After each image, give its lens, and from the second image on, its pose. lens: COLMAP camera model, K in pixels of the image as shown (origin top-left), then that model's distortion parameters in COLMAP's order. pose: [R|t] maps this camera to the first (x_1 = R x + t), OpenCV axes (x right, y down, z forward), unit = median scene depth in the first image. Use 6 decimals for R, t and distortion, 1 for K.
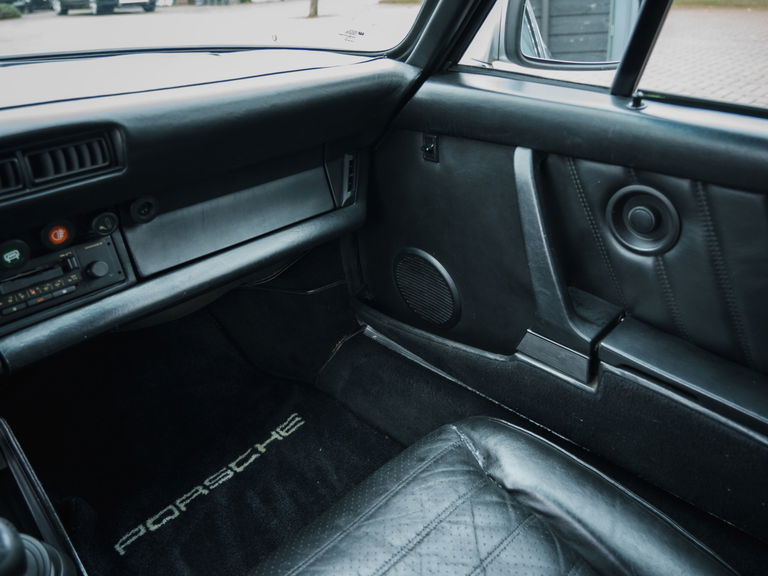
lens RADIAL K [[590.5, 0, 384.7], [0, 590.5, 262.9], [0, 0, 1]] dist [-0.053725, -0.001667]
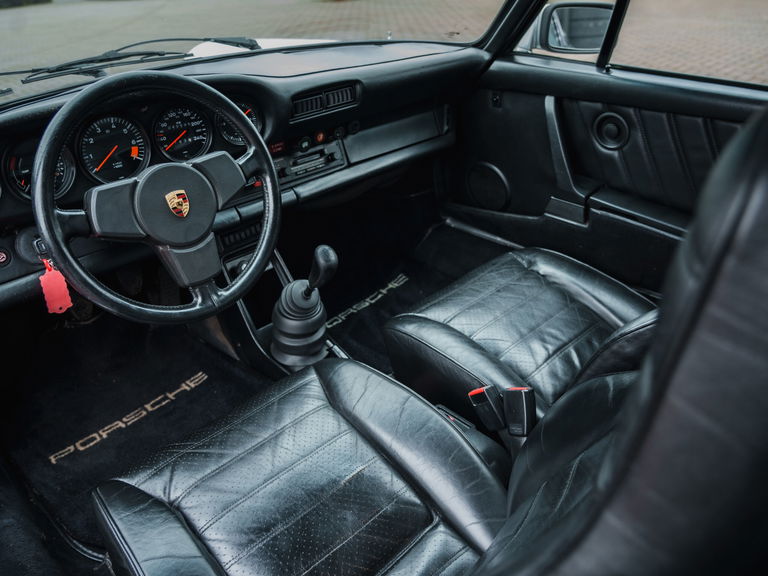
lens RADIAL K [[581.8, 0, 383.5], [0, 581.8, 271.9], [0, 0, 1]] dist [-0.059748, 0.002550]
pose [[0.999218, 0.002017, -0.039487, -0.214410], [-0.000164, 0.998900, 0.046881, 0.270692], [0.039538, -0.046837, 0.998120, -0.853943]]
